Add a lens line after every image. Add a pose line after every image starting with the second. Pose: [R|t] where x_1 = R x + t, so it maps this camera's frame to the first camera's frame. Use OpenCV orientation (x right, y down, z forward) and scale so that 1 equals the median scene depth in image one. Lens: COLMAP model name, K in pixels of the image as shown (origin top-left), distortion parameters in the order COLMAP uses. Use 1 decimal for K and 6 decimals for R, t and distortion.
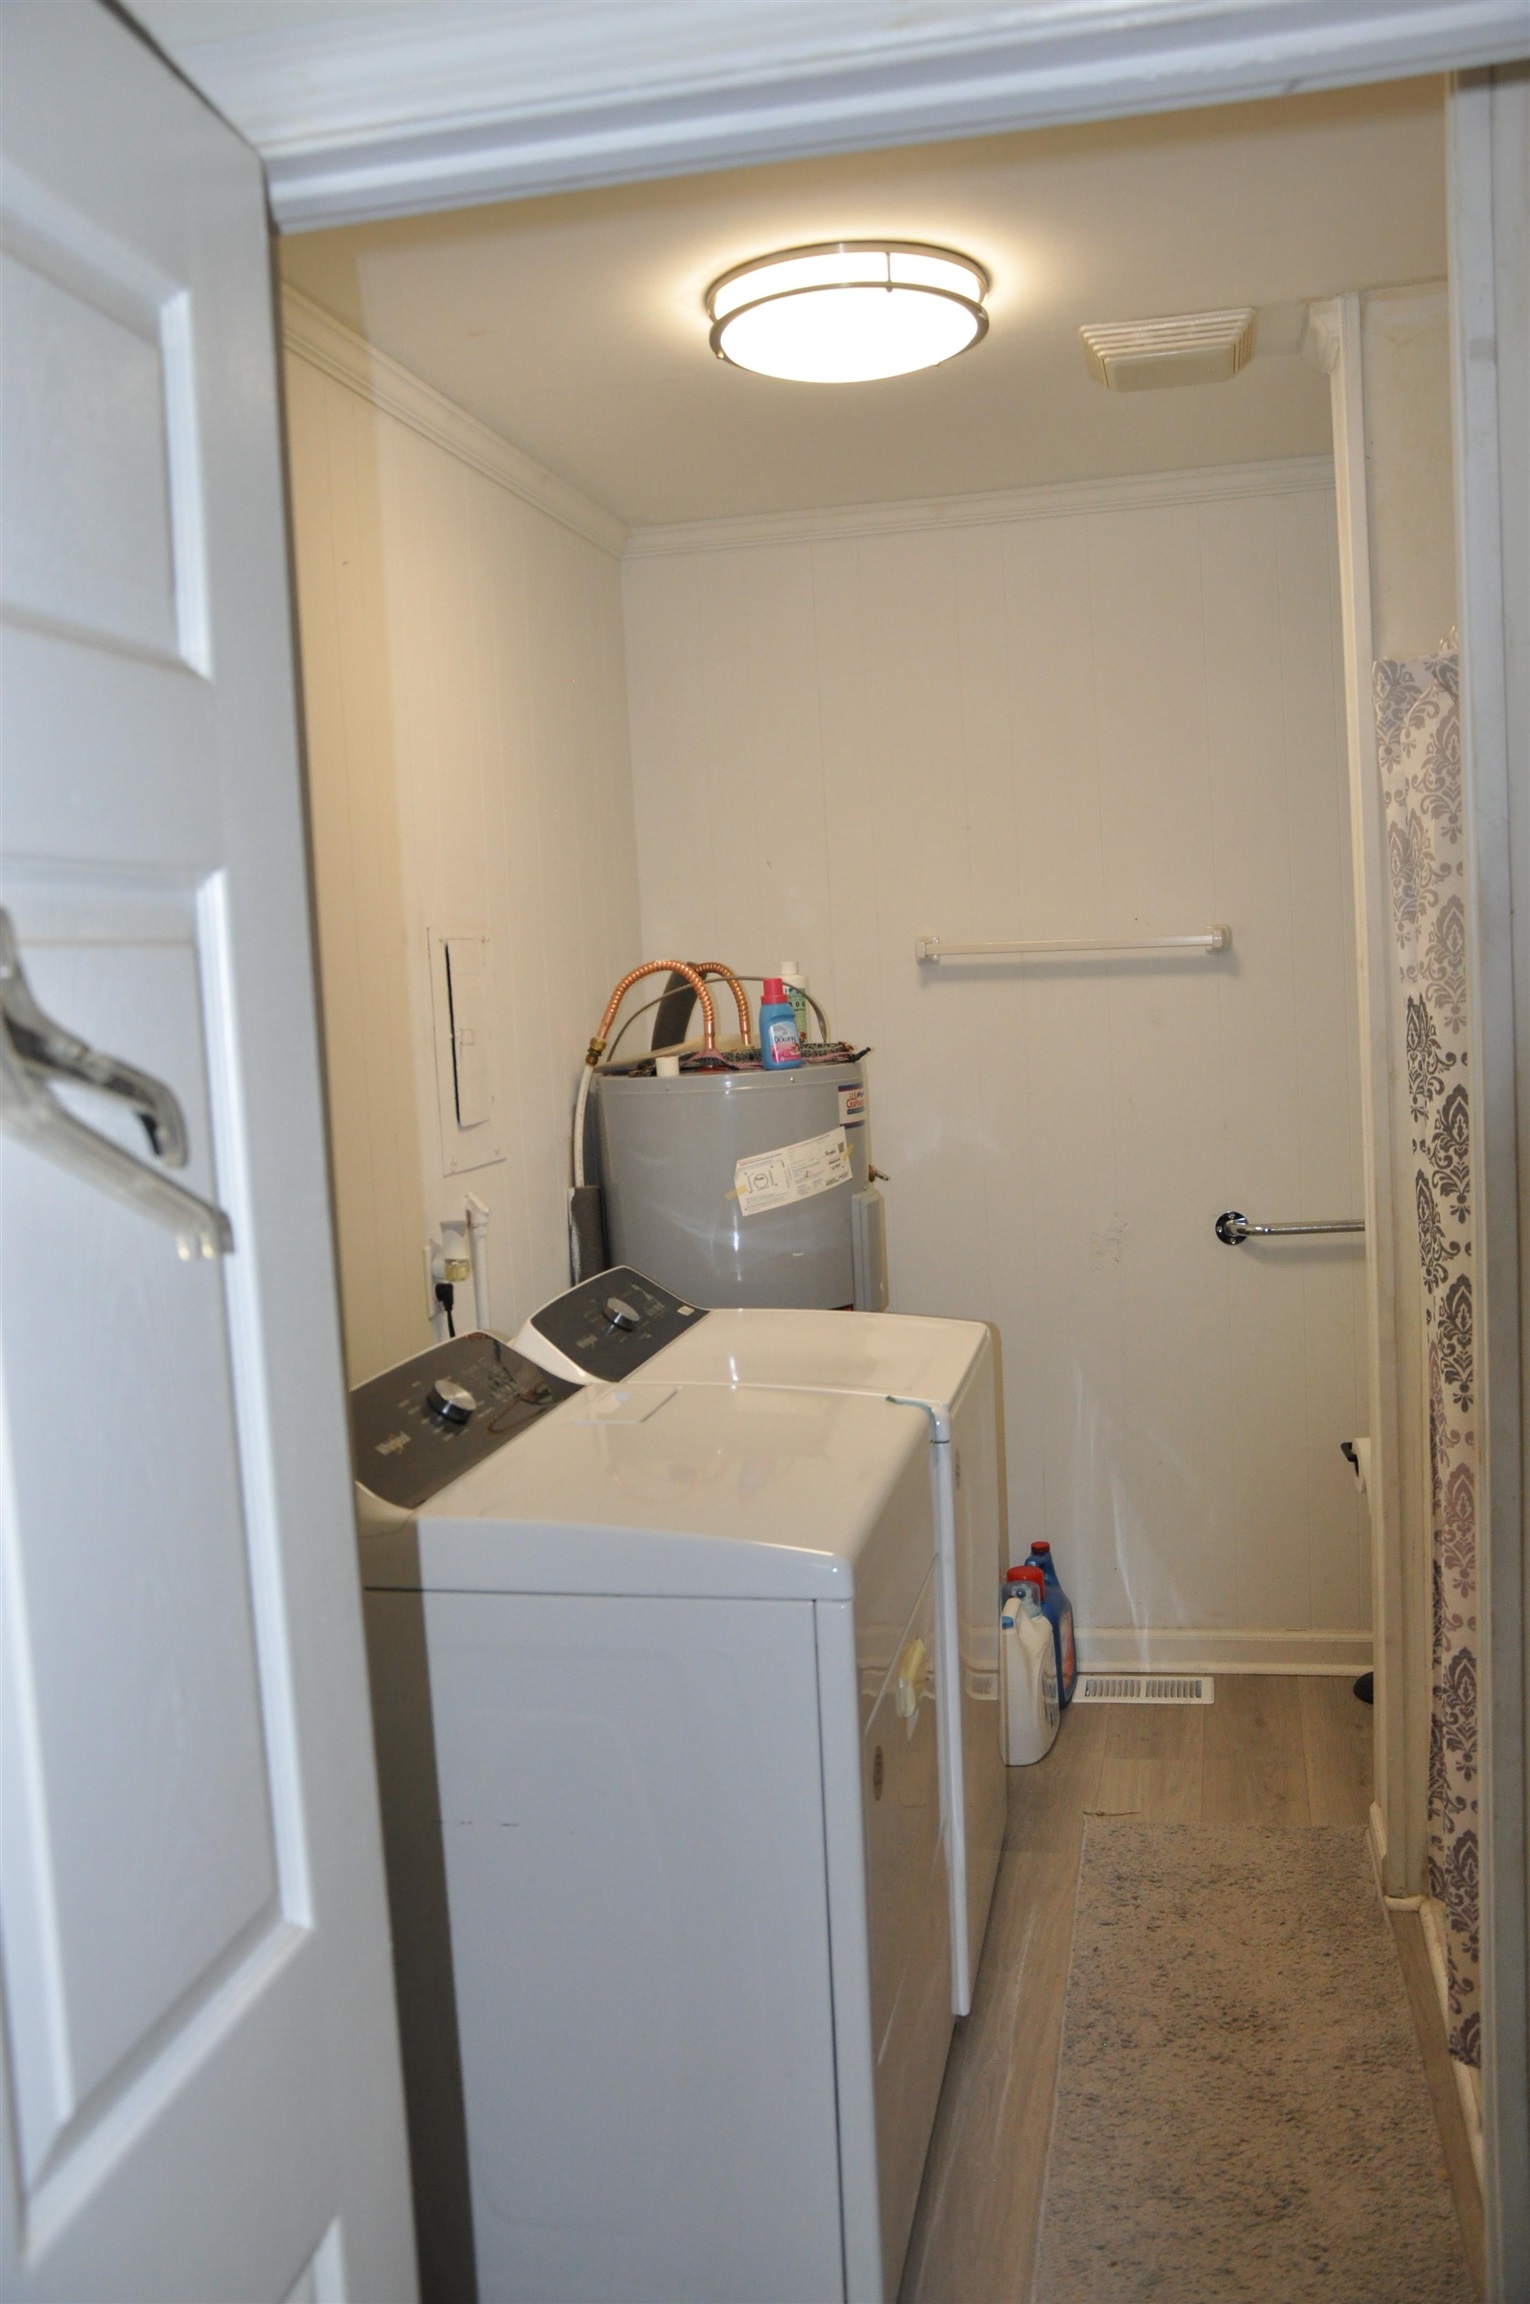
lens RADIAL K [[1968.6, 0, 762.3], [0, 1968.6, 1161.0], [0, 0, 1]] dist [-0.078199, 0.018719]
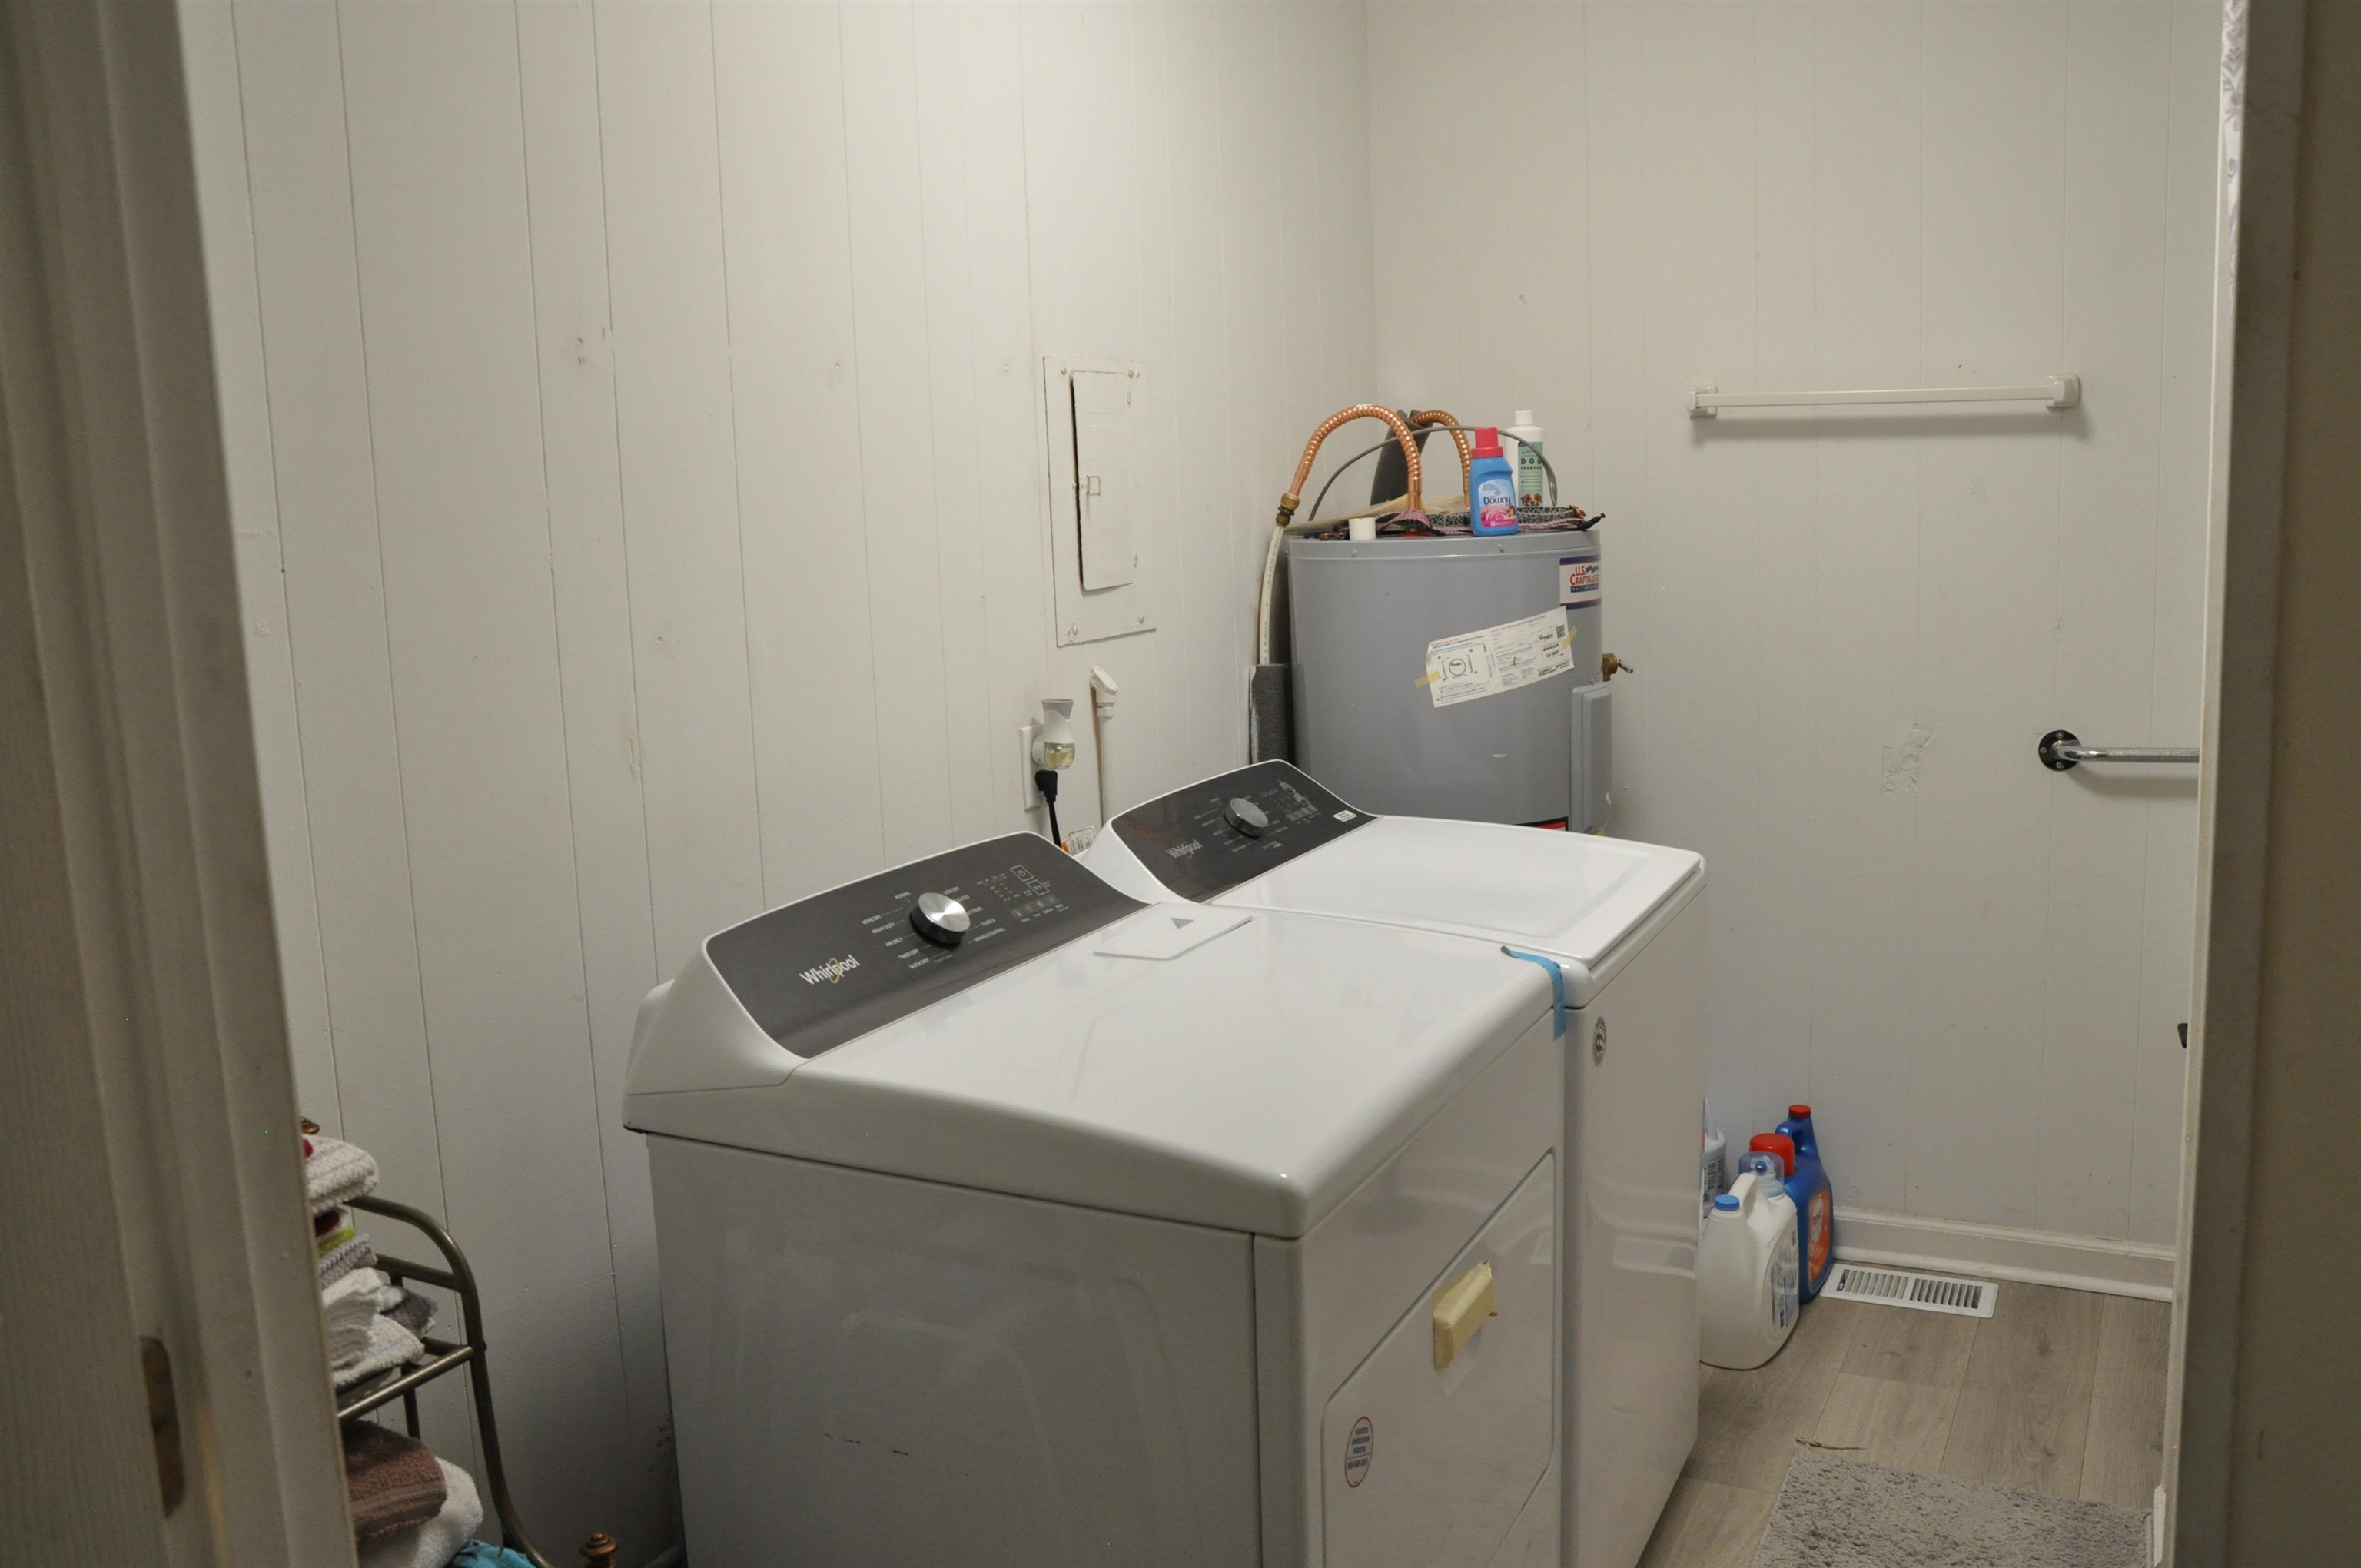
lens RADIAL K [[1956.4, 0, 1187.9], [0, 1956.4, 784.6], [0, 0, 1]] dist [-0.135027, 0.139522]
pose [[0.967933, 0.056055, -0.244875, 0.091835], [-0.037043, 0.995979, 0.081566, -0.003461], [0.248462, -0.069880, 0.966118, 0.150835]]
